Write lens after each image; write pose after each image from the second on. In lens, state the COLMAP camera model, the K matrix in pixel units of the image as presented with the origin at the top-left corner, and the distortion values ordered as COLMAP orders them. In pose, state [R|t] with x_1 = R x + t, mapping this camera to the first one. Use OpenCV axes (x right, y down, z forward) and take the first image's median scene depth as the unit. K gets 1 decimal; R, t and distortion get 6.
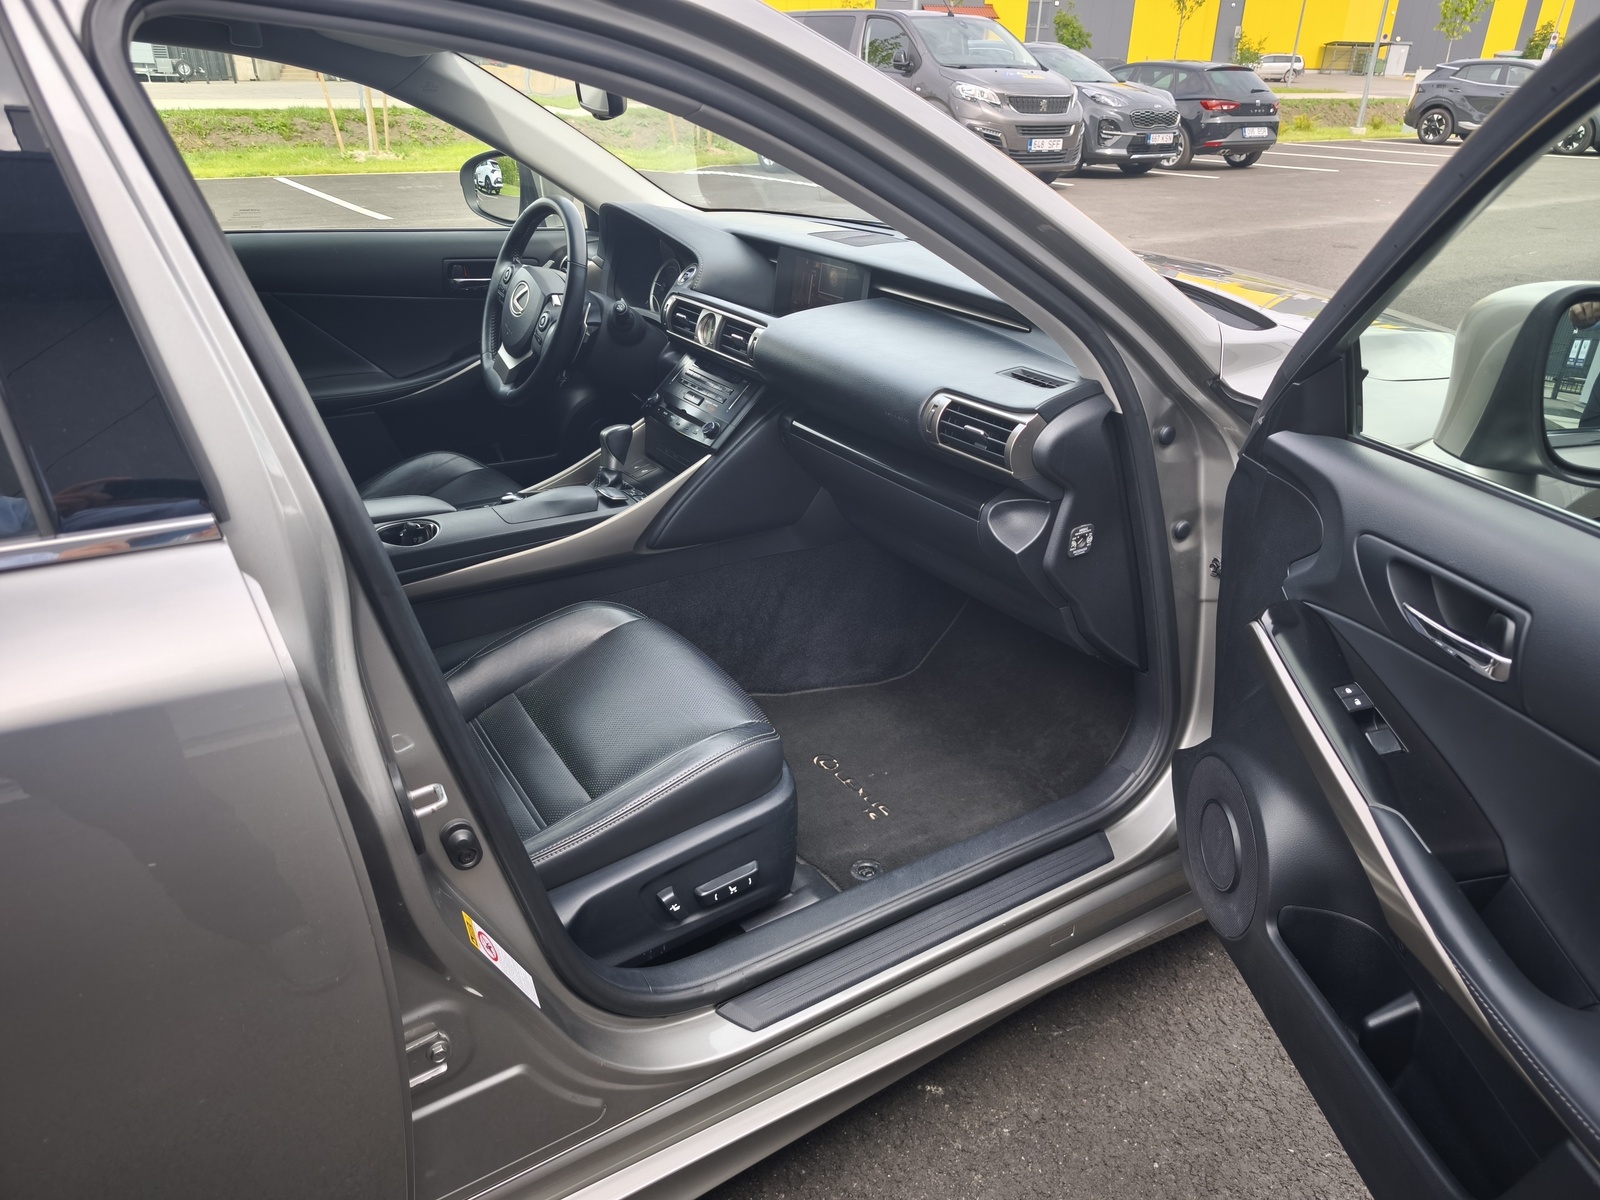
lens RADIAL K [[1113.1, 0, 803.4], [0, 1113.1, 603.4], [0, 0, 1]] dist [0.017756, -0.020395]
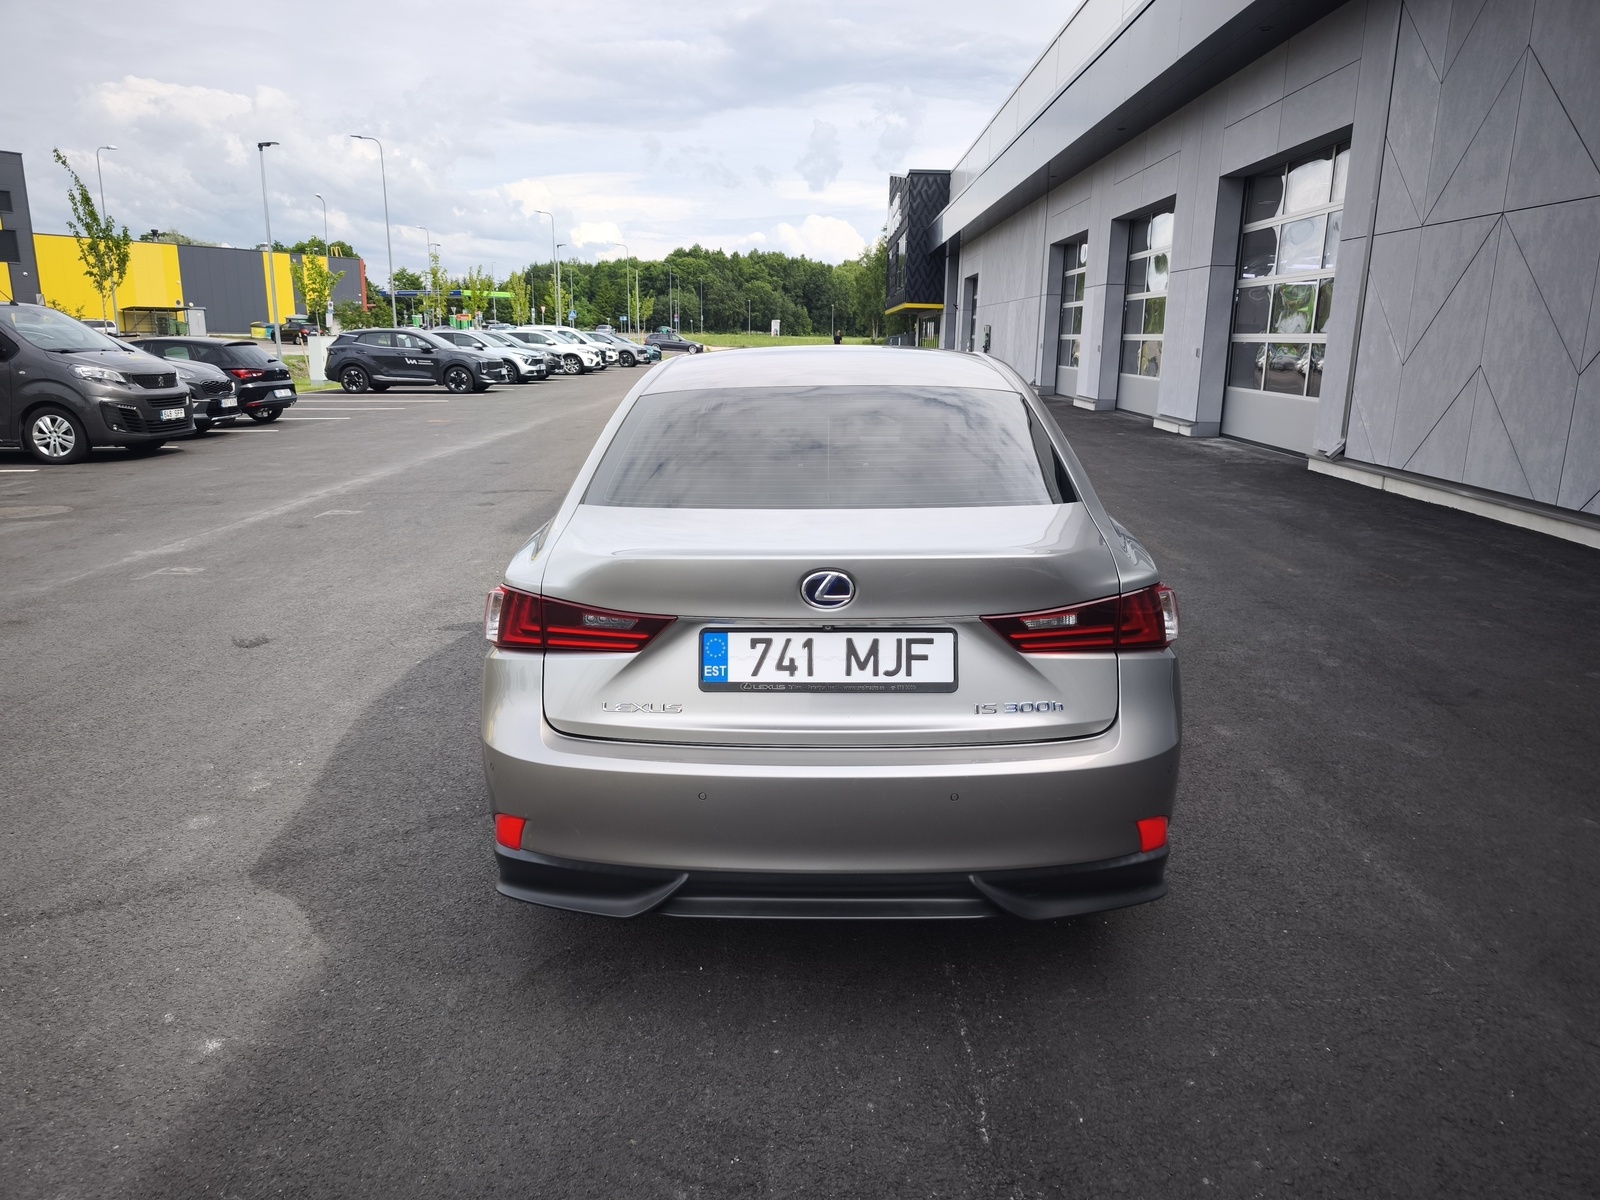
lens RADIAL K [[1113.1, 0, 826.1], [0, 1113.1, 601.9], [0, 0, 1]] dist [0.017756, -0.020395]
pose [[0.560659, -0.207959, 0.801508, -0.247970], [0.366891, 0.930138, -0.015310, 0.012093], [-0.742329, 0.302650, 0.597789, -0.061948]]
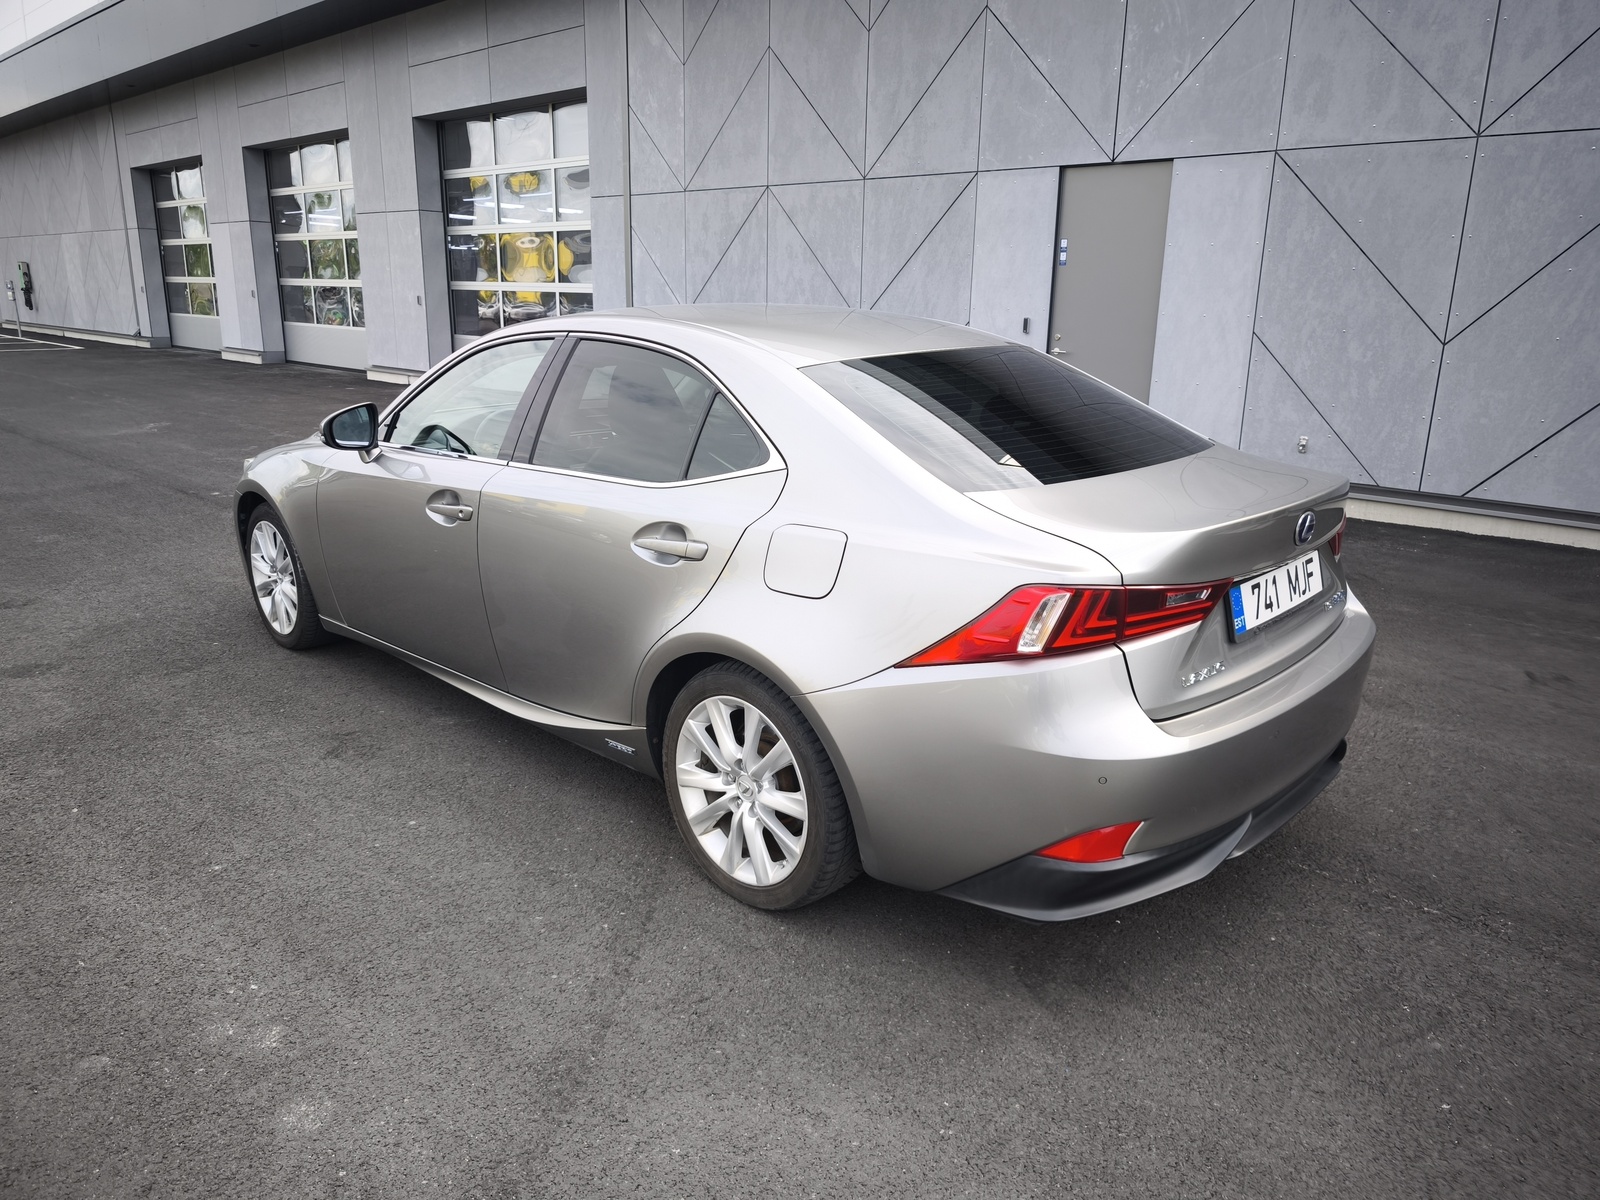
lens RADIAL K [[1113.1, 0, 809.5], [0, 1113.1, 595.6], [0, 0, 1]] dist [0.017756, -0.020395]
pose [[-0.245034, -0.277632, 0.928913, -0.266780], [0.402988, 0.842265, 0.358037, -0.060535], [-0.881793, 0.462072, -0.094501, 0.085936]]
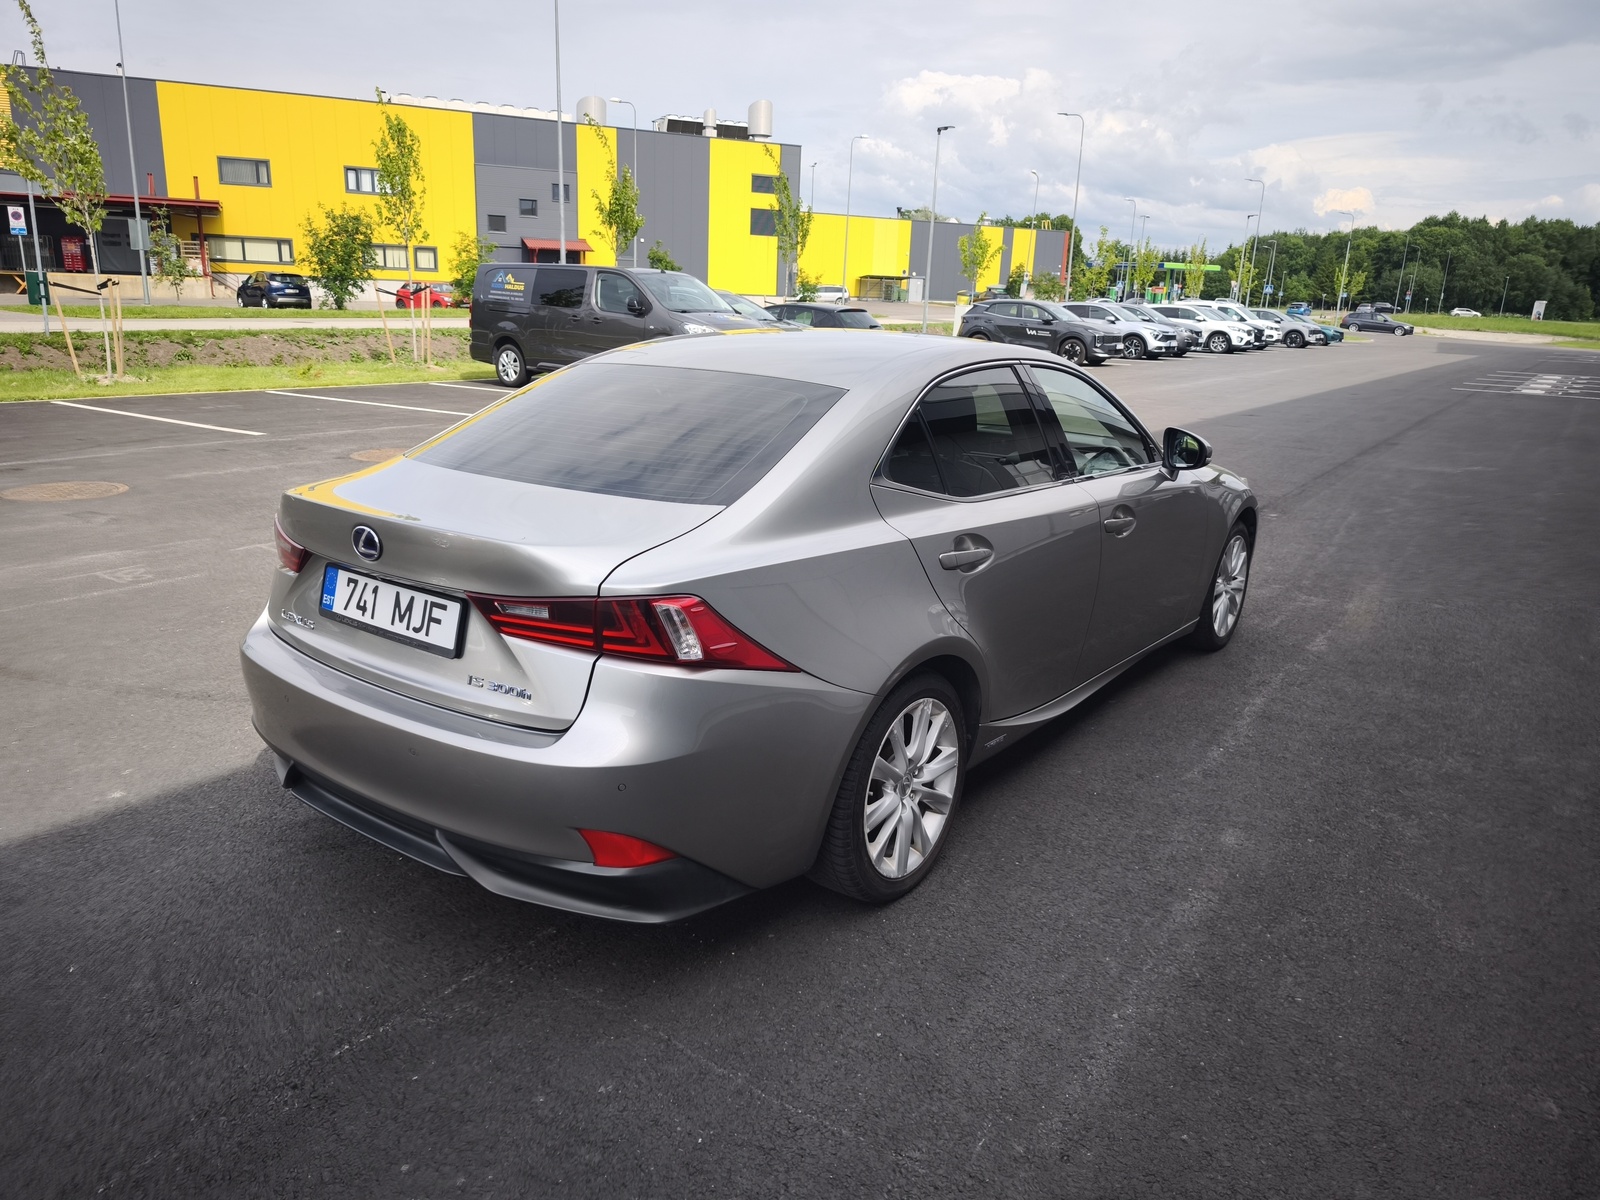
lens RADIAL K [[1113.1, 0, 792.2], [0, 1113.1, 606.0], [0, 0, 1]] dist [0.017756, -0.020395]
pose [[0.939152, -0.079304, 0.334221, -0.144382], [0.134360, 0.980274, -0.144949, 0.044444], [-0.316133, 0.181035, 0.931282, -0.134943]]
